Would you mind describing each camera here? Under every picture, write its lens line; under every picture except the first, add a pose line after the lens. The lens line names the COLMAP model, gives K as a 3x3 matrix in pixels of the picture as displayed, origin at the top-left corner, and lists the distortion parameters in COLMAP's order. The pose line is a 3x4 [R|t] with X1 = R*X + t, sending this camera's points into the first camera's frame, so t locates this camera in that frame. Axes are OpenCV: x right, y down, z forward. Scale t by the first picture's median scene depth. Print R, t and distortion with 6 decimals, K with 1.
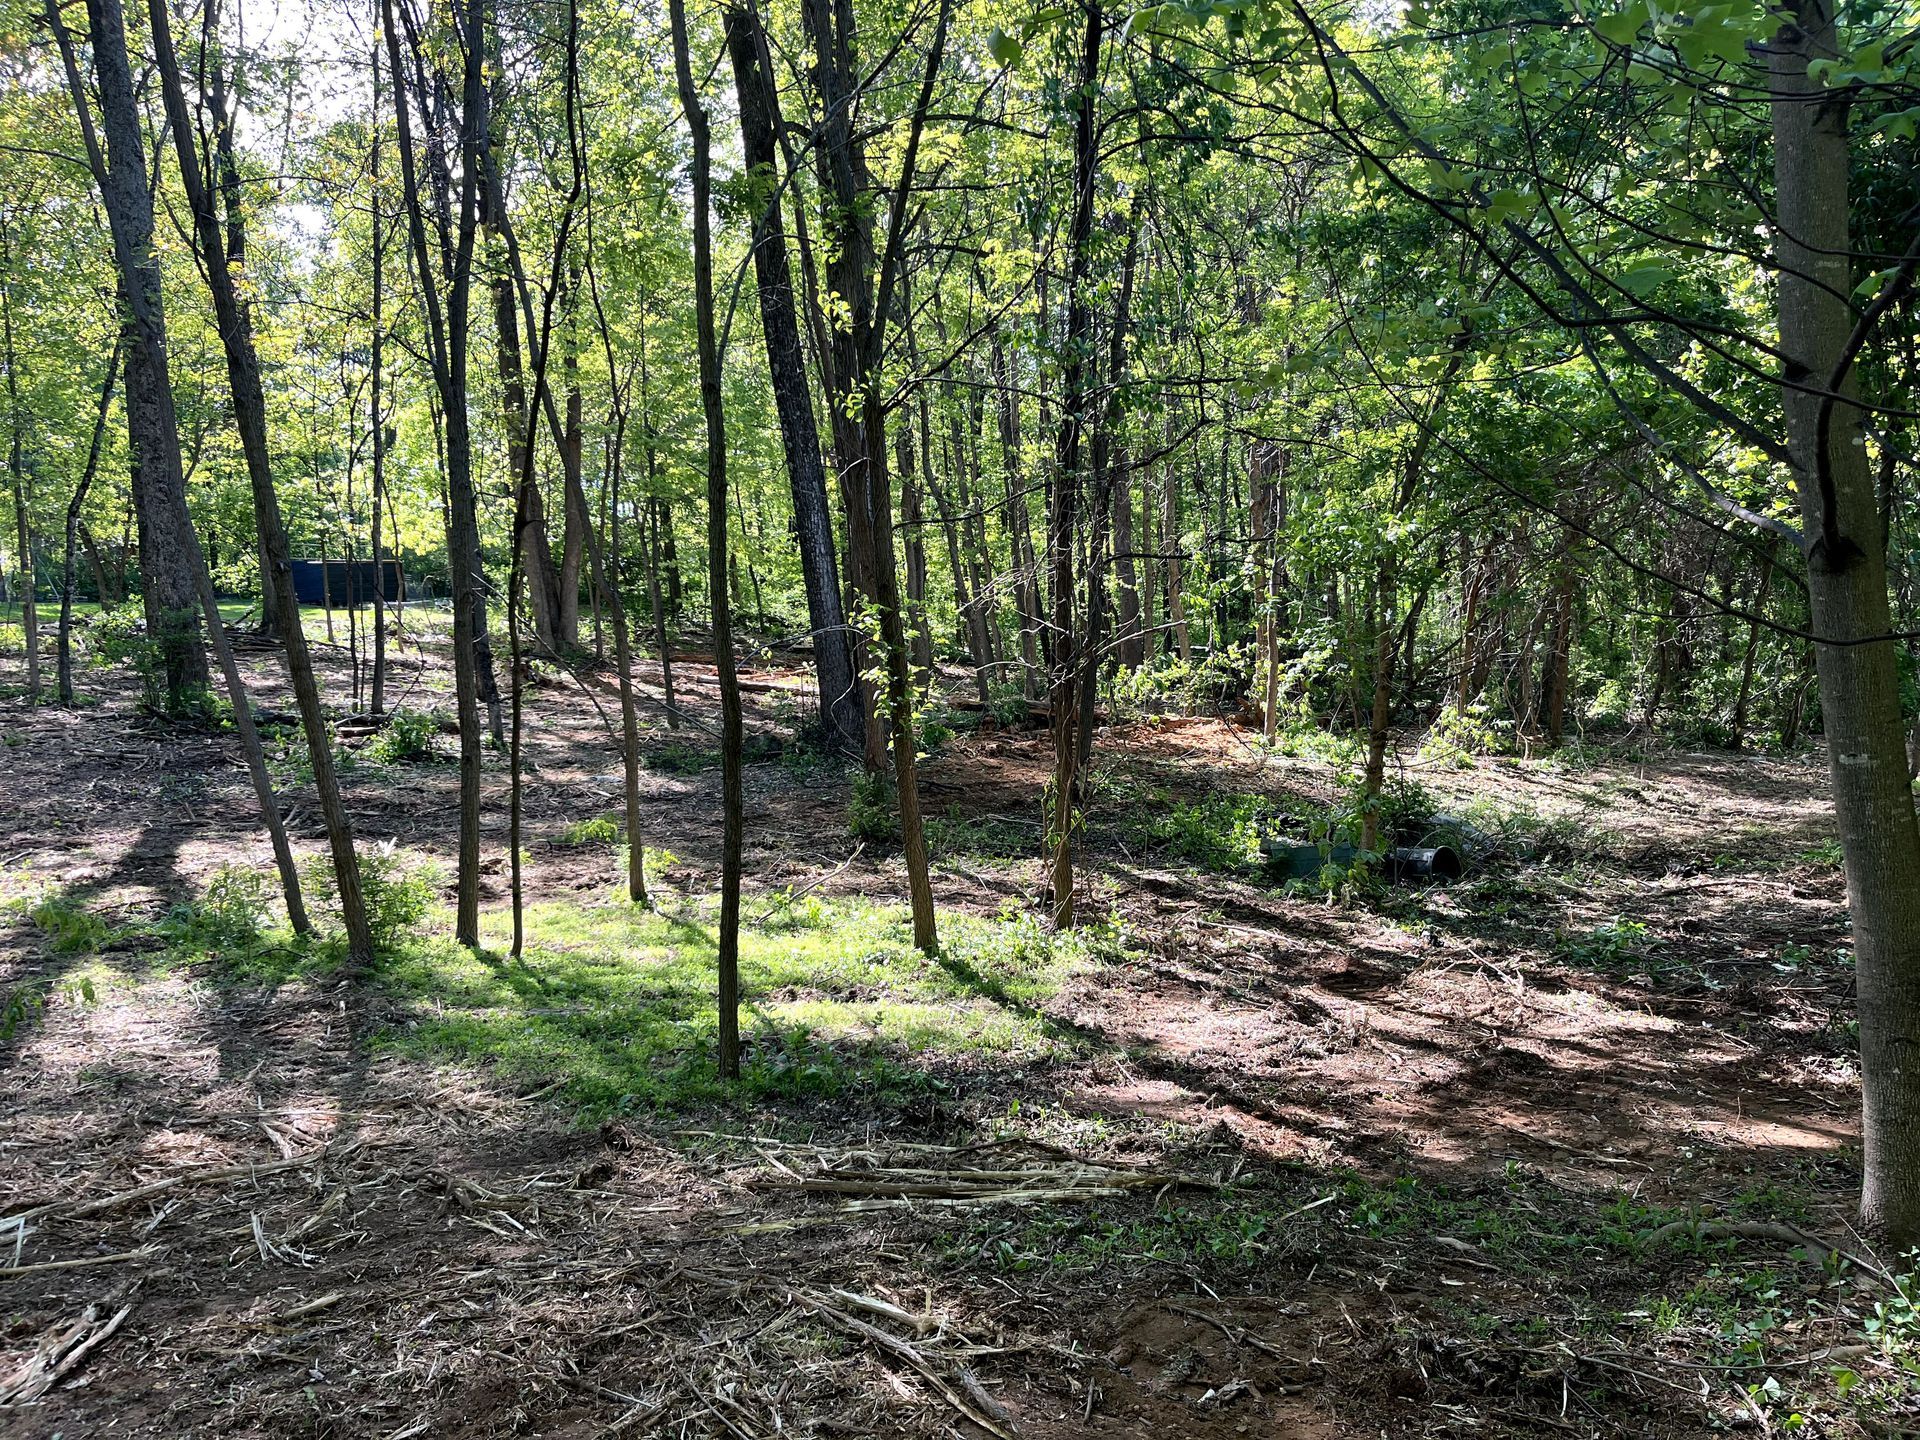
lens RADIAL K [[1413.3, 0, 961.7], [0, 1413.3, 715.9], [0, 0, 1]] dist [0.027844, -0.069009]
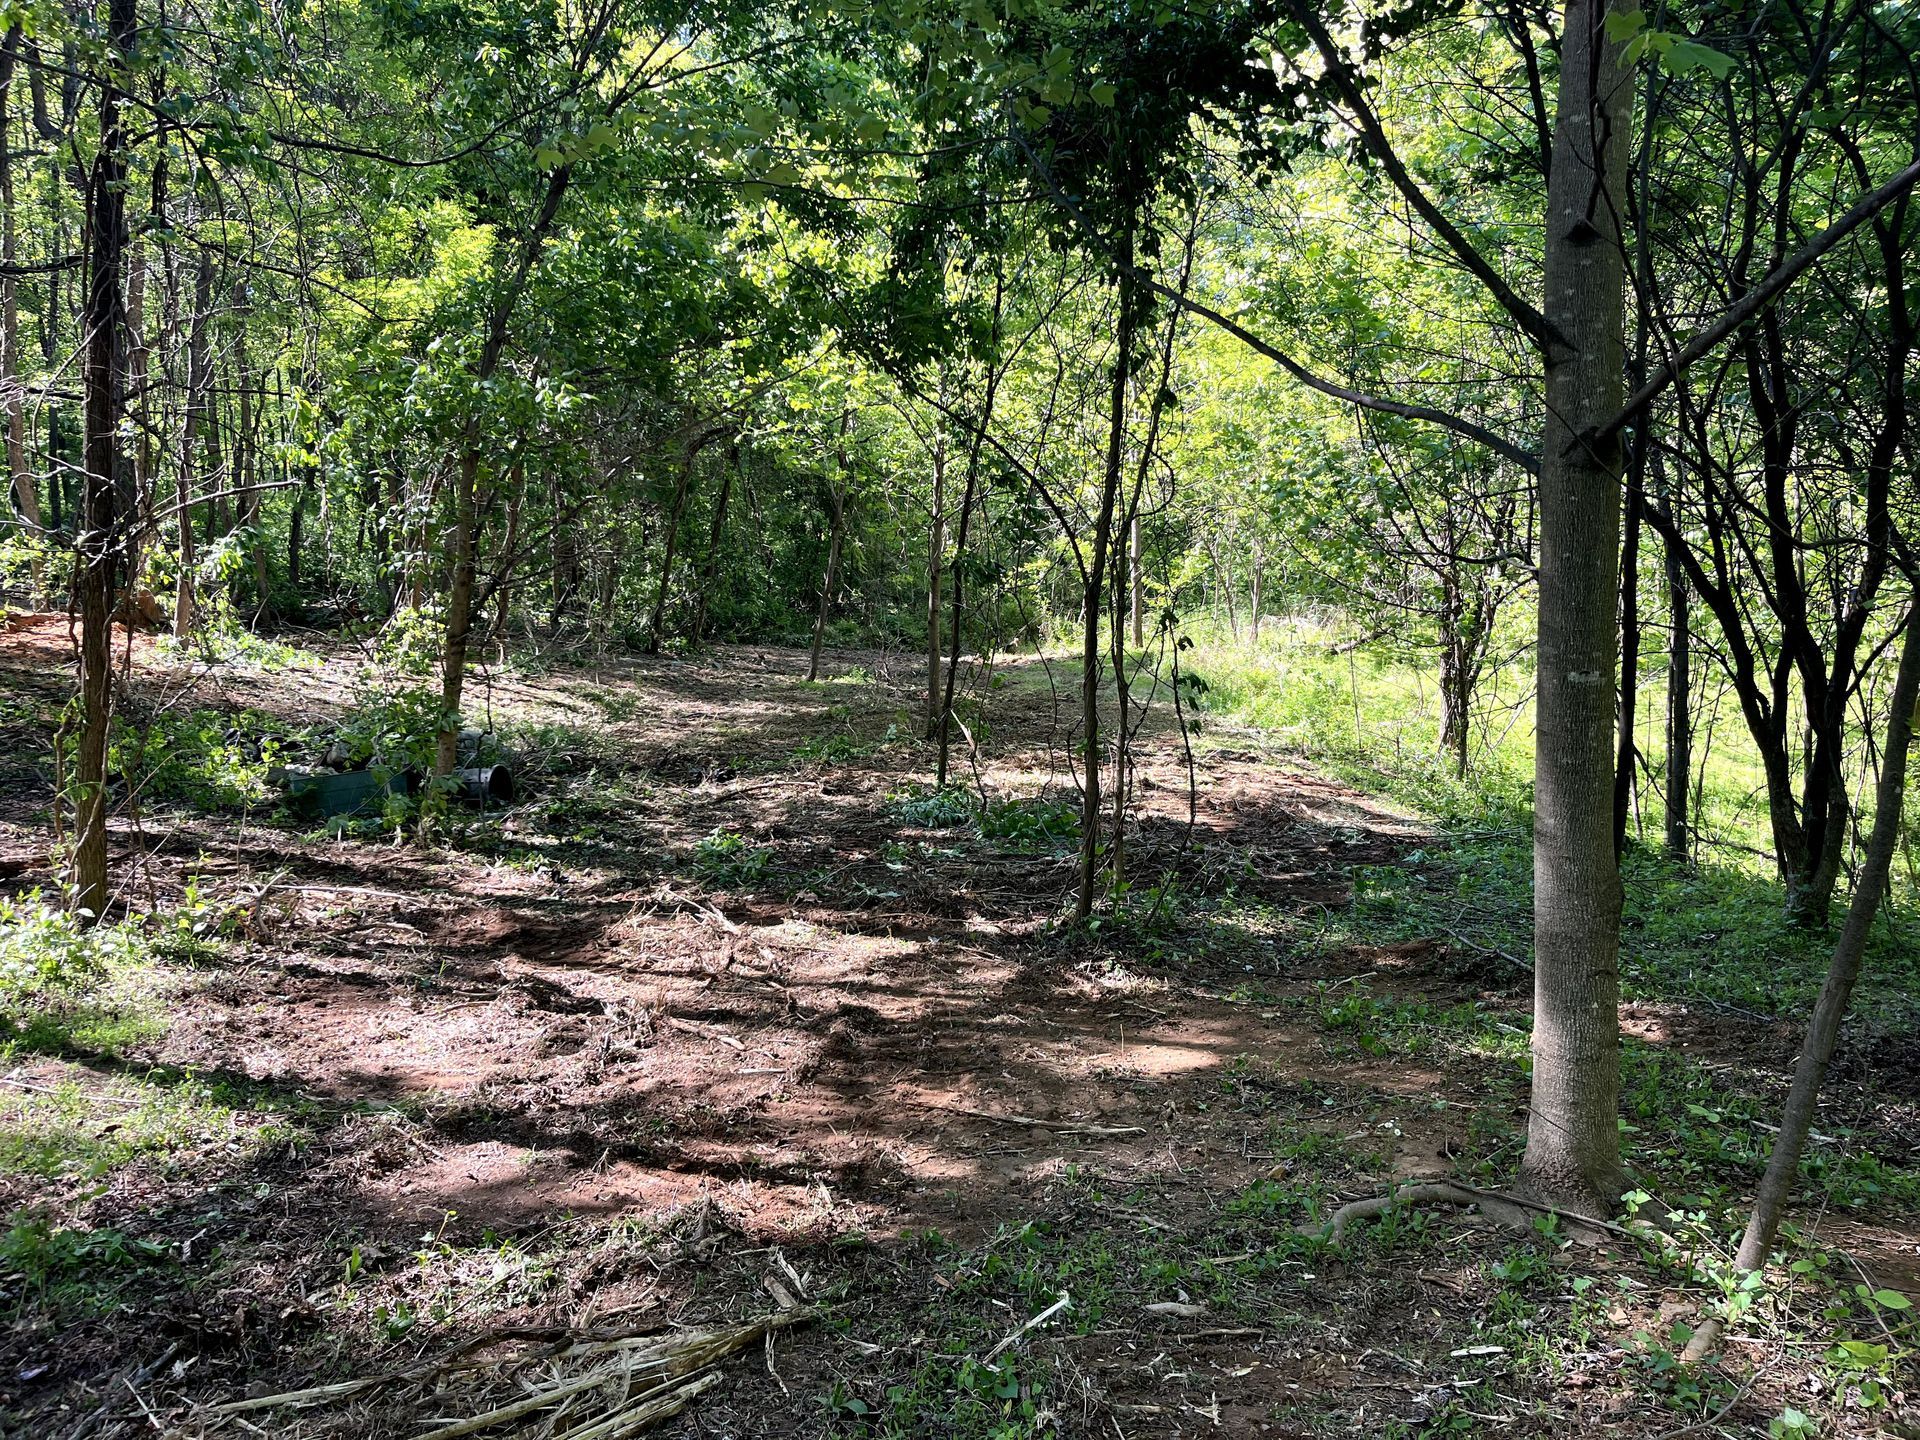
lens RADIAL K [[1413.3, 0, 963.4], [0, 1413.3, 716.5], [0, 0, 1]] dist [0.027844, -0.069009]
pose [[0.704780, -0.030897, 0.708753, -0.068329], [-0.018324, 0.997925, 0.061725, 0.001190], [-0.709190, -0.056490, 0.702751, 0.140183]]
